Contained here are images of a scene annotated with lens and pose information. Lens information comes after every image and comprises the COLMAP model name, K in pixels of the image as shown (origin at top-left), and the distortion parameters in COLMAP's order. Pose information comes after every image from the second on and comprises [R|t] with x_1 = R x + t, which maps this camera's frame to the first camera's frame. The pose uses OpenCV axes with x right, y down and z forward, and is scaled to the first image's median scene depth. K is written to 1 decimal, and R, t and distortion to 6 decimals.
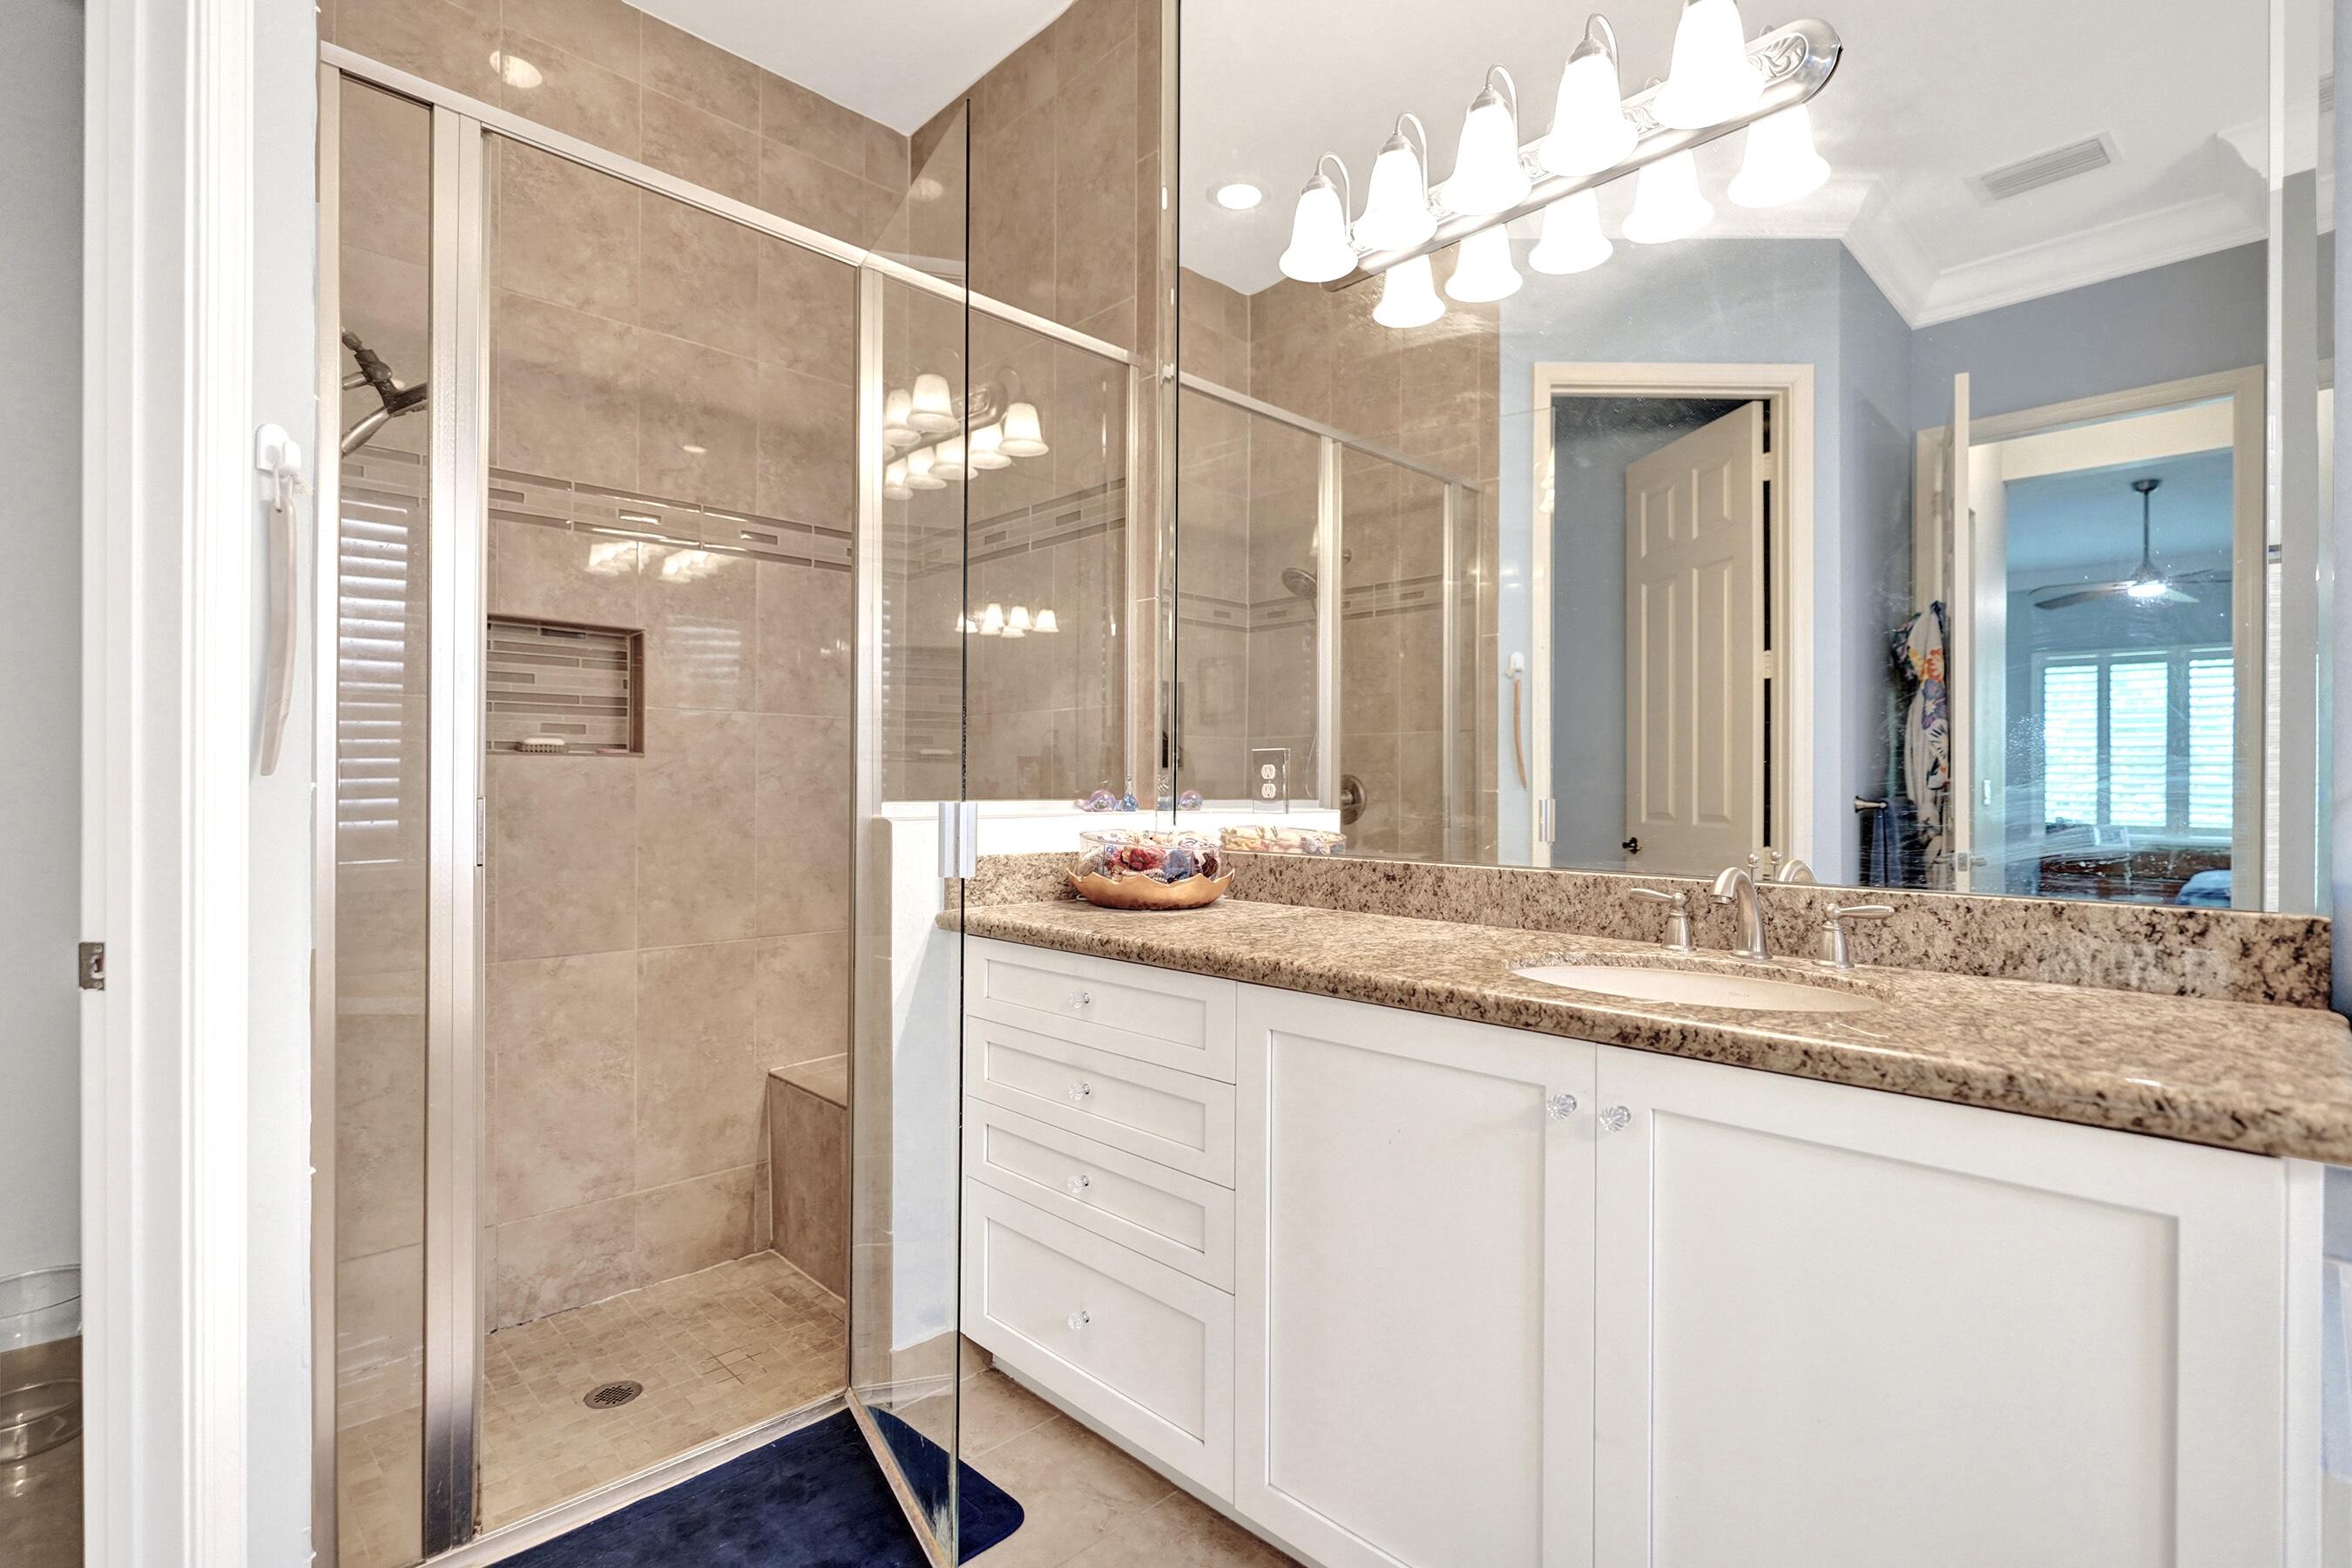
lens RADIAL K [[1127.6, 0, 1176.0], [0, 1127.6, 784.0], [0, 0, 1]] dist [-0.002677, -0.000709]
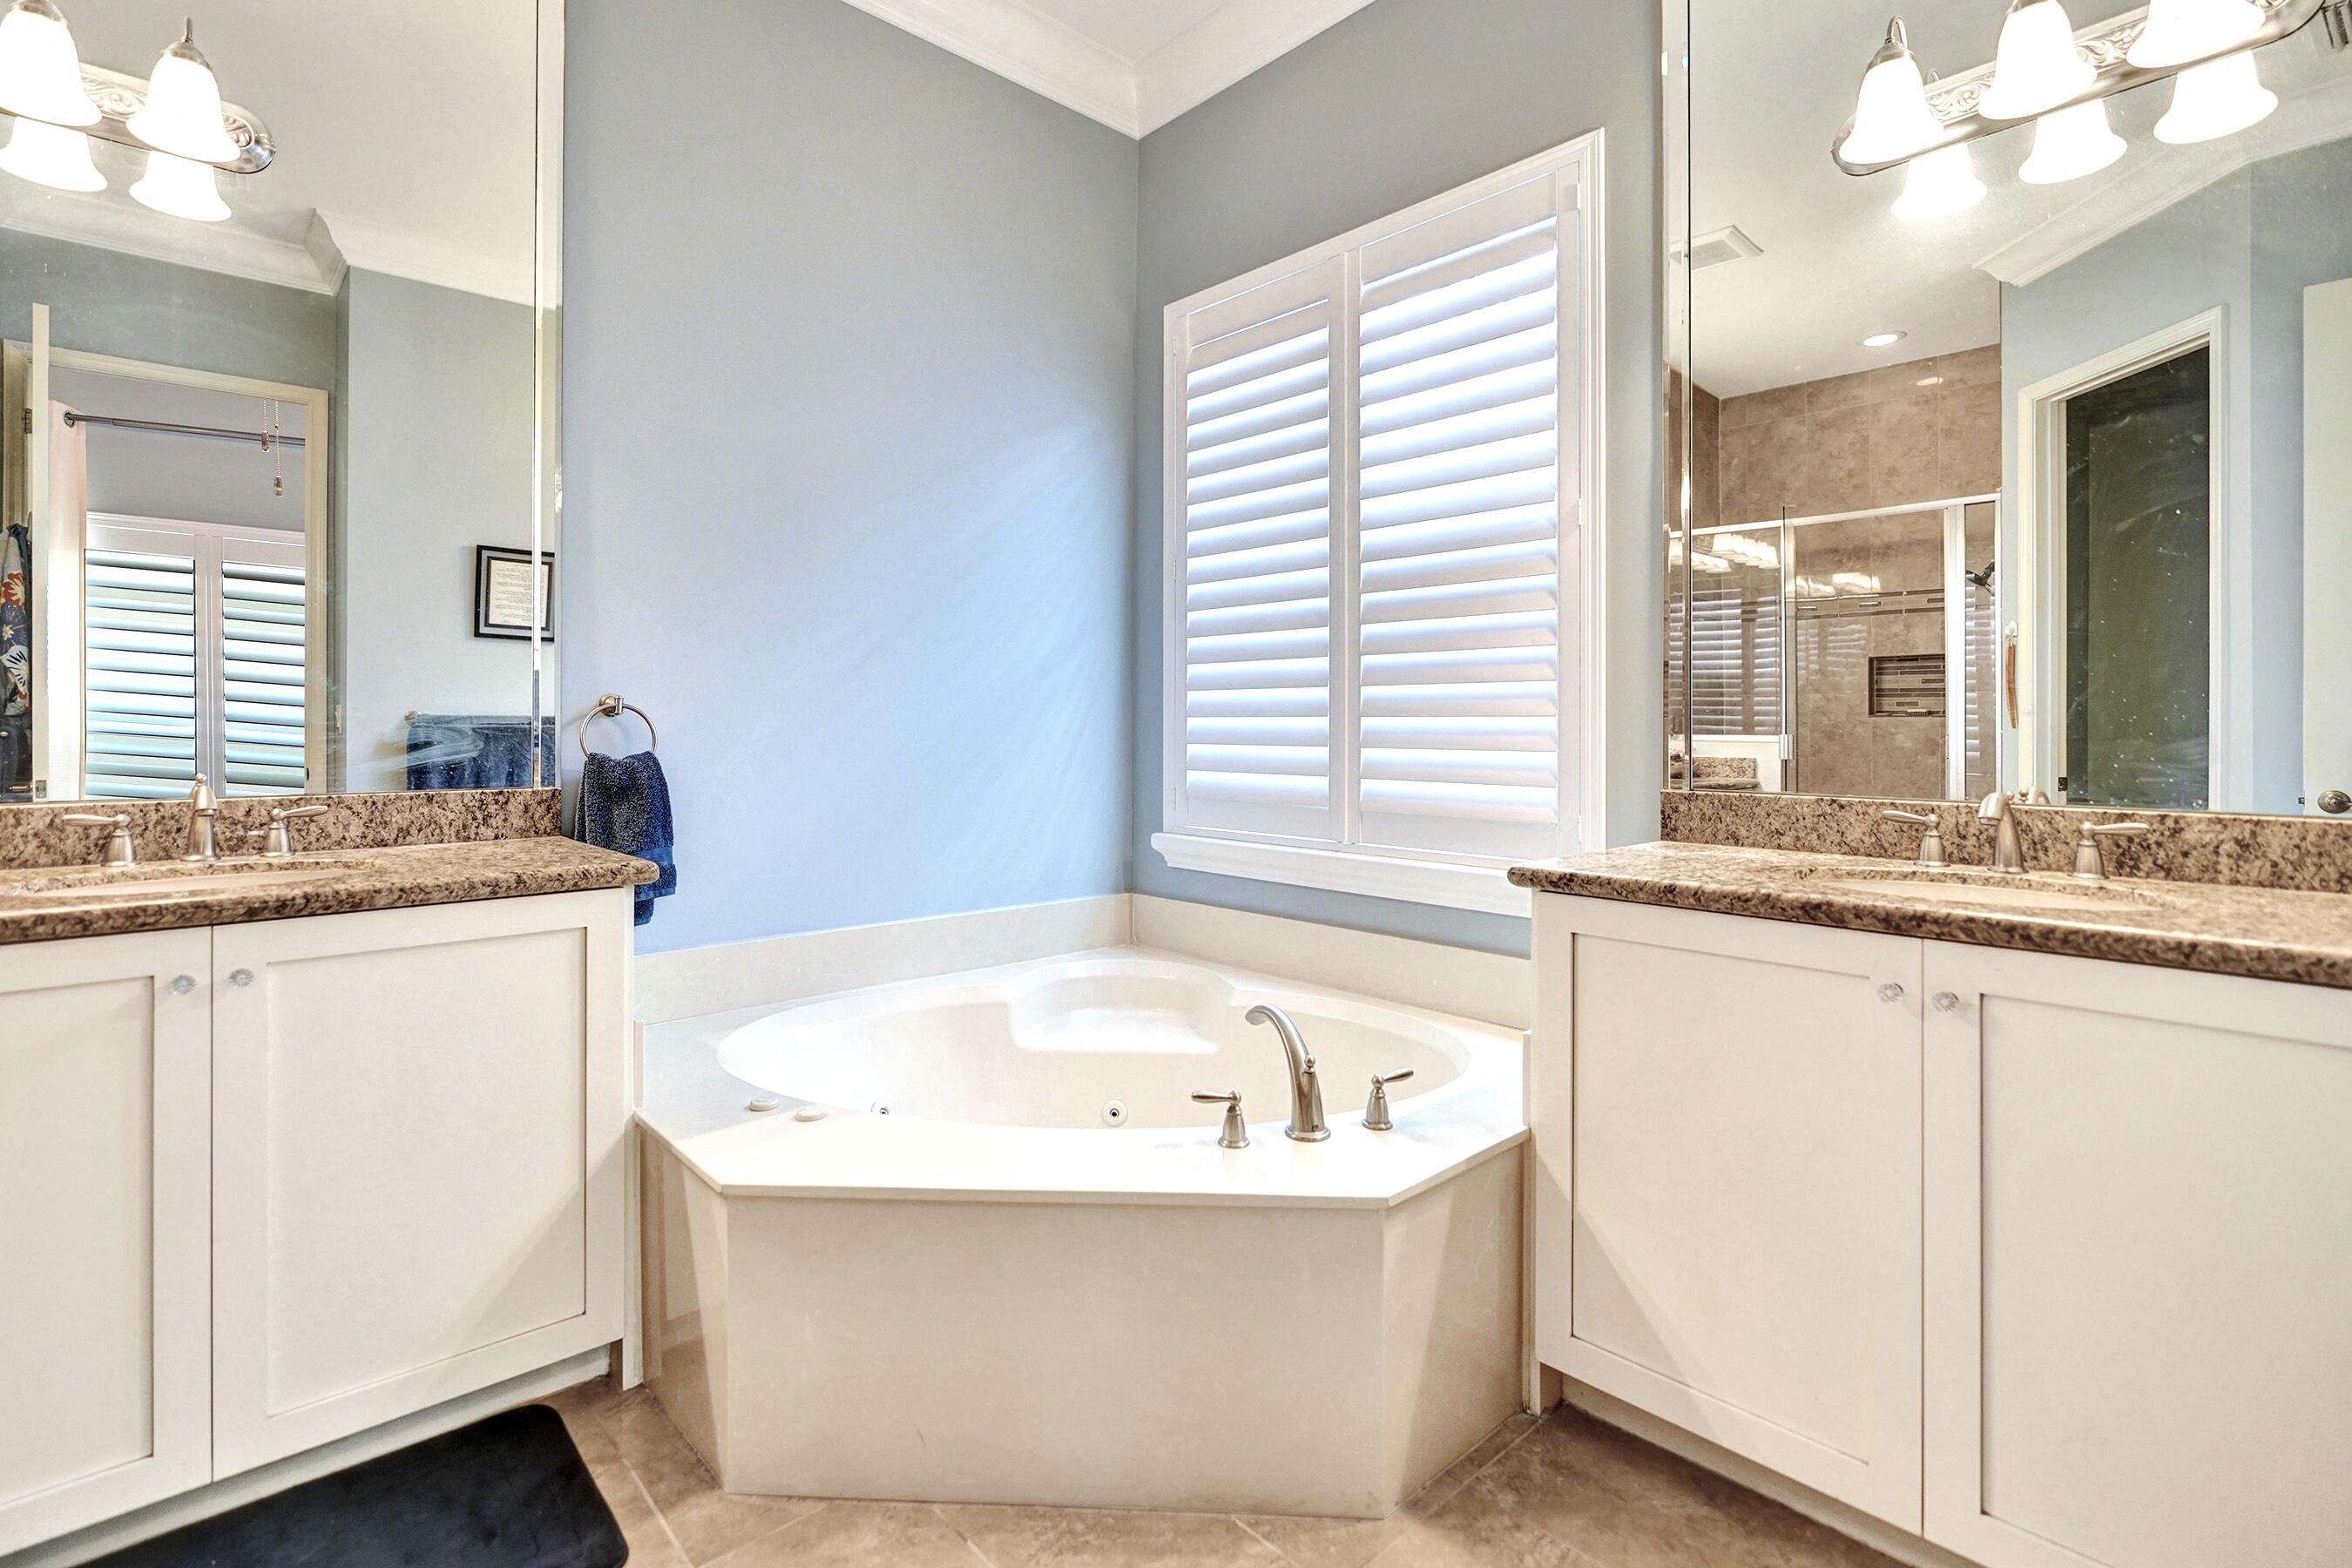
lens RADIAL K [[1095.5, 0, 1172.5], [0, 1095.5, 787.1], [0, 0, 1]] dist [-0.067973, 0.026748]
pose [[0.037853, -0.065815, 0.997114, -0.677230], [-0.007386, 0.997783, 0.066140, -0.009595], [-0.999256, -0.009869, 0.037283, -0.101815]]
